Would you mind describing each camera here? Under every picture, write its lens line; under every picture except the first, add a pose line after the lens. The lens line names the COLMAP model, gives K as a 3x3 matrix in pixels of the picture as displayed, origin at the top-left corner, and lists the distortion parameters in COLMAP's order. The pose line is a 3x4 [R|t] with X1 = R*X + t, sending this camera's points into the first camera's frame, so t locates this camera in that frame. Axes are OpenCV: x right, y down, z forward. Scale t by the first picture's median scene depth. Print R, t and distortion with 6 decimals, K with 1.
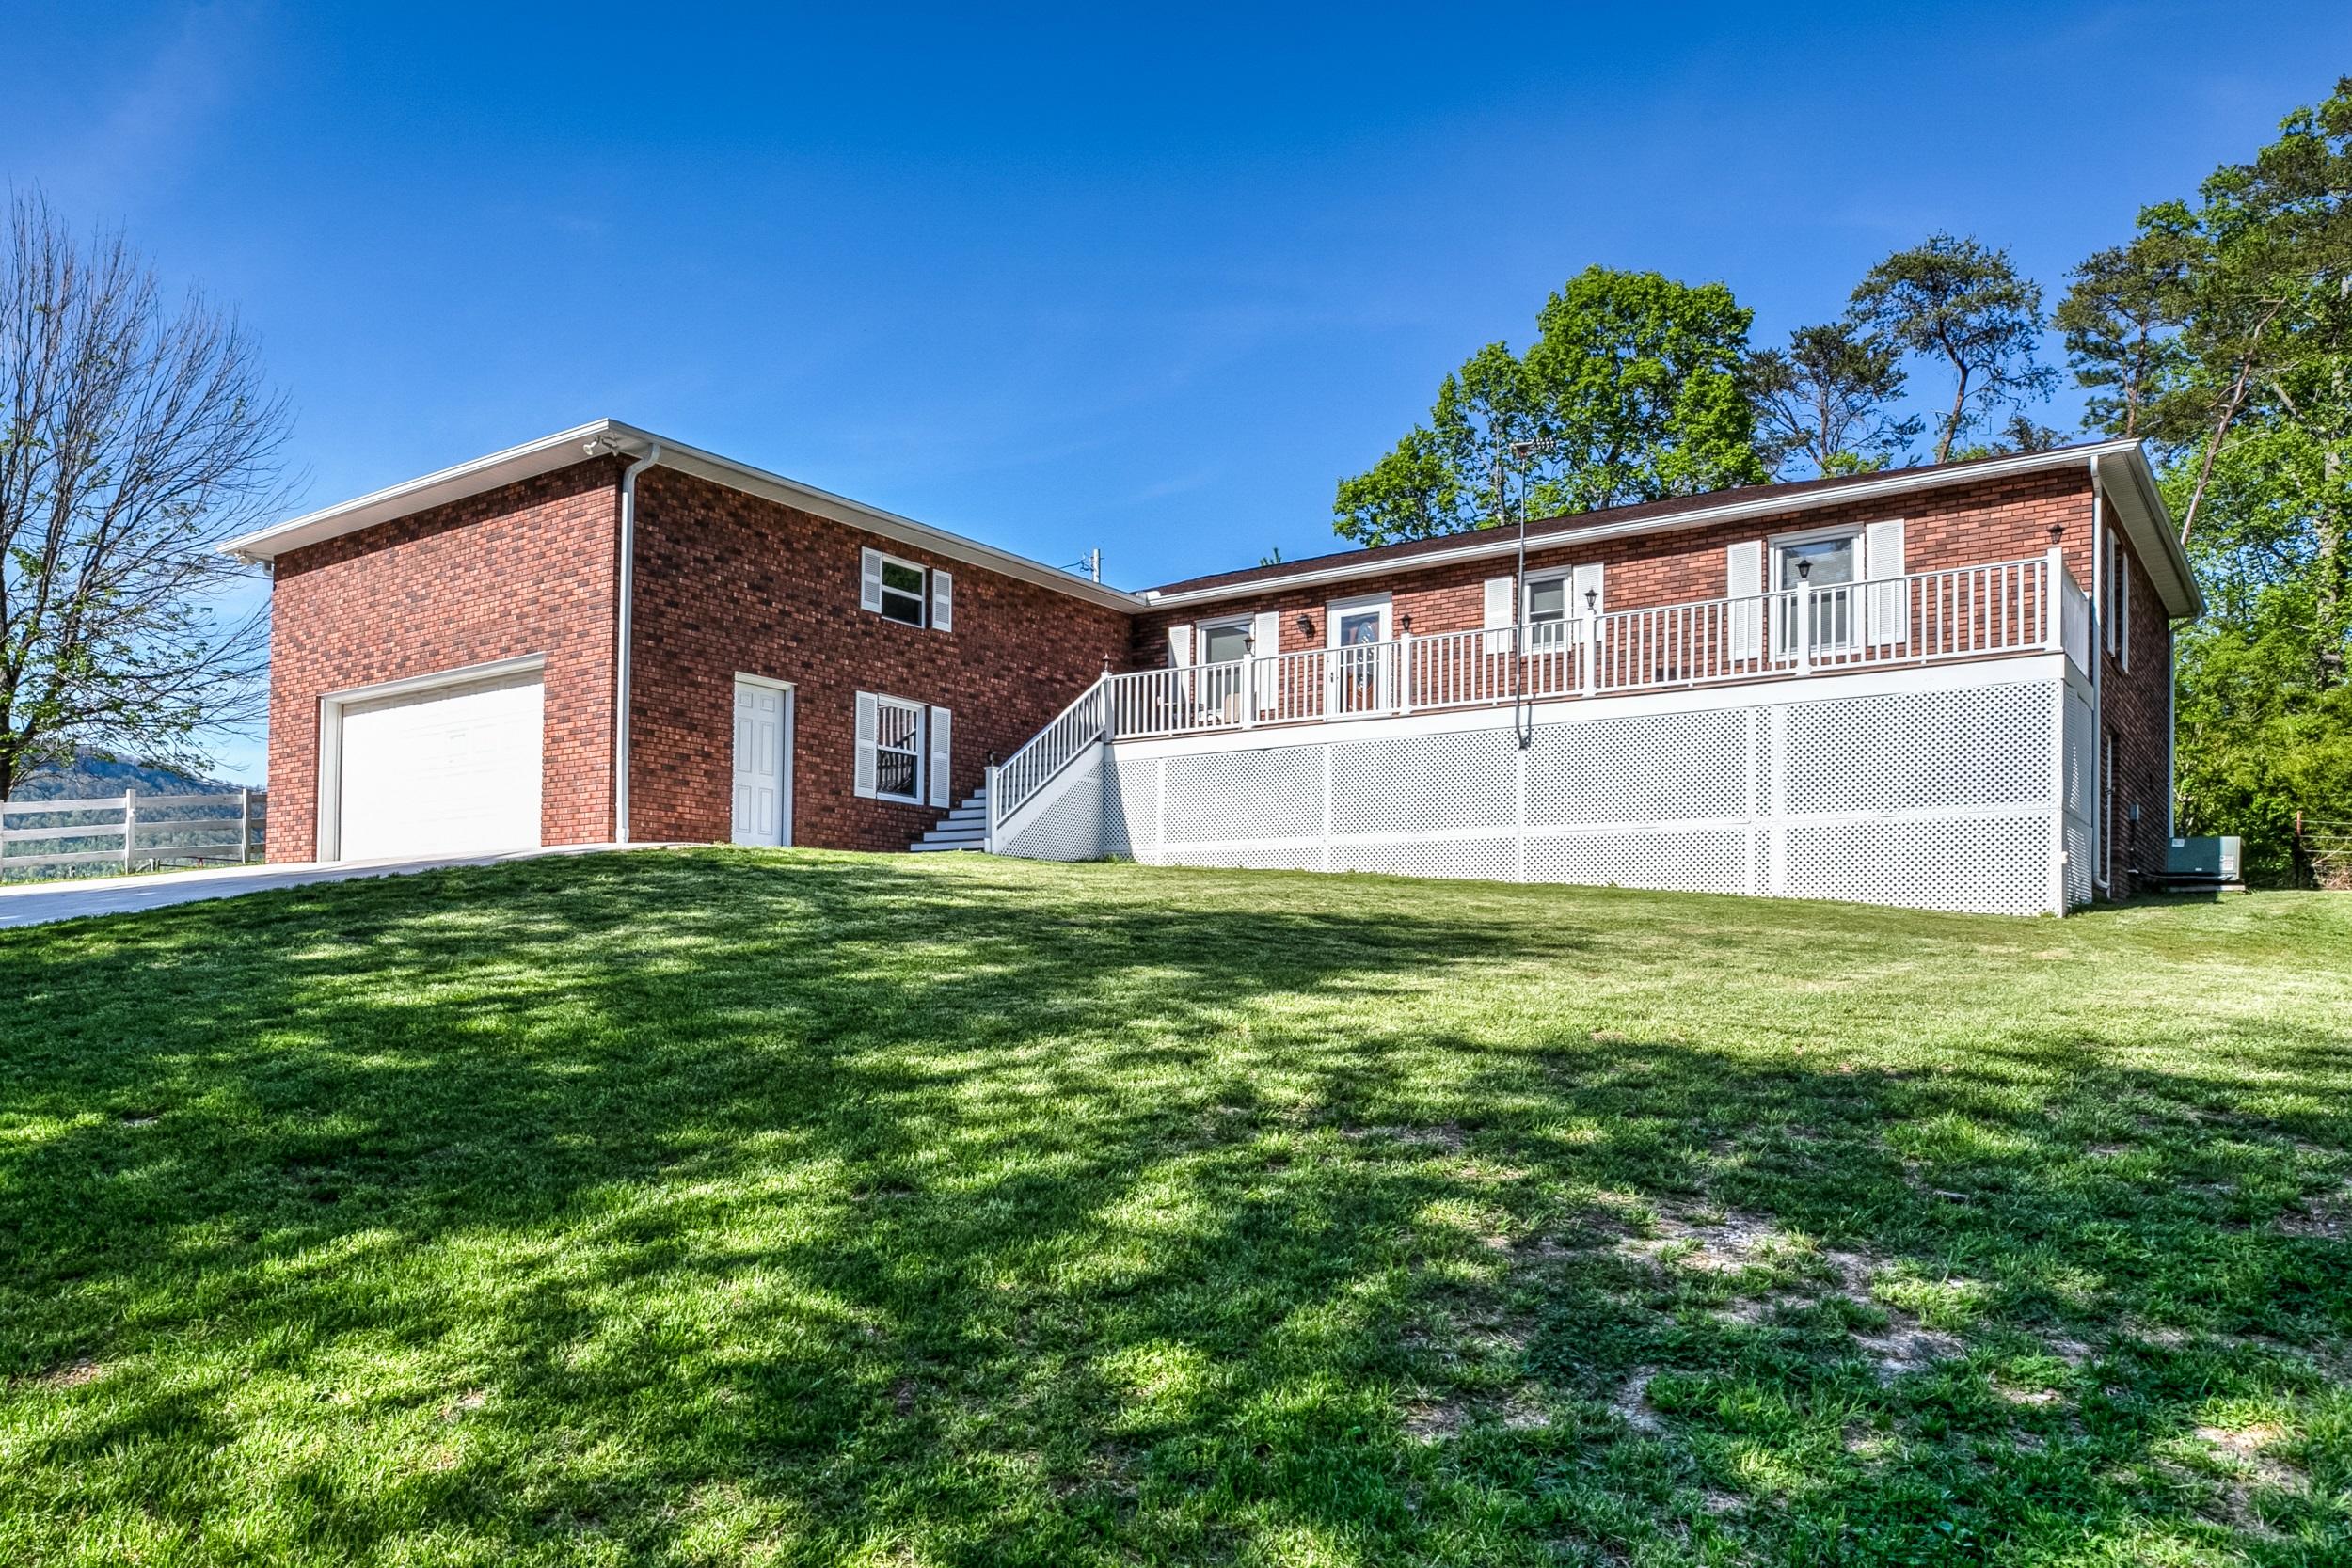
lens RADIAL K [[1643.9, 0, 984.2], [0, 1643.9, 955.5], [0, 0, 1]] dist [0.005243, 0.017433]
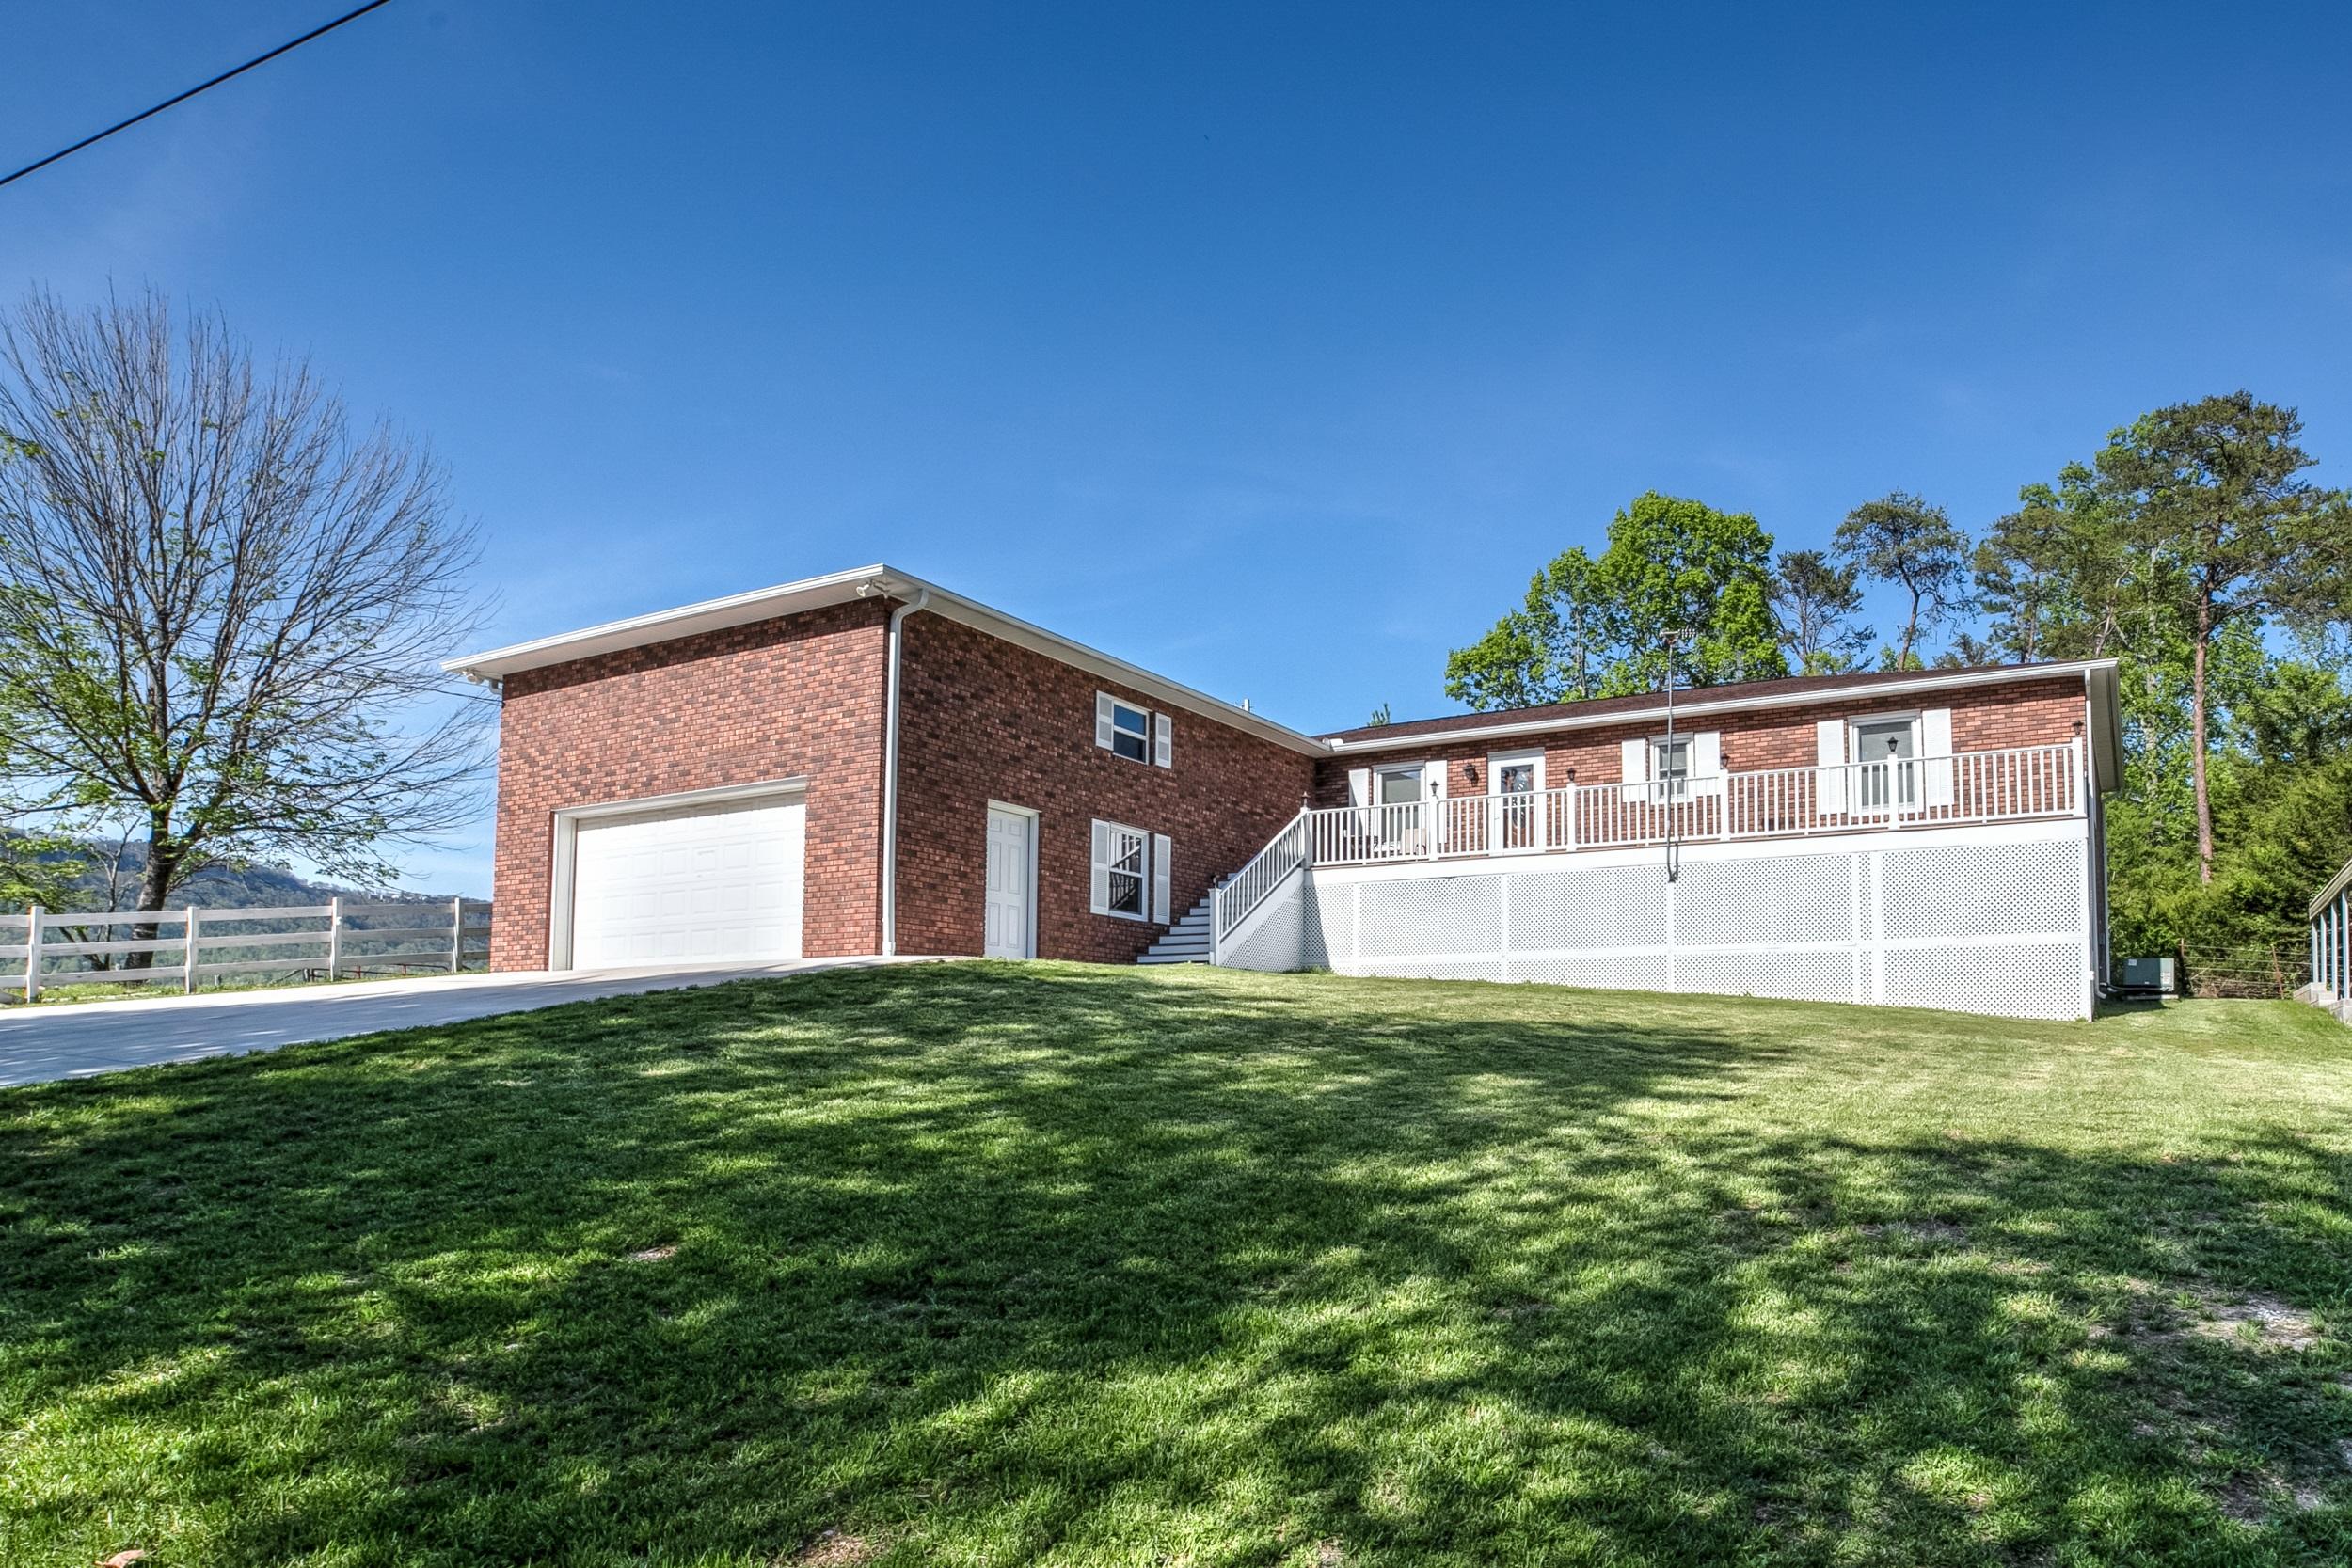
lens RADIAL K [[1411.6, 0, 1367.4], [0, 1411.6, 997.8], [0, 0, 1]] dist [-0.015259, 0.001213]
pose [[0.977226, -0.001033, 0.212198, -0.097858], [0.007938, 0.999466, -0.031693, -0.008367], [-0.212052, 0.032655, 0.976713, 0.033424]]
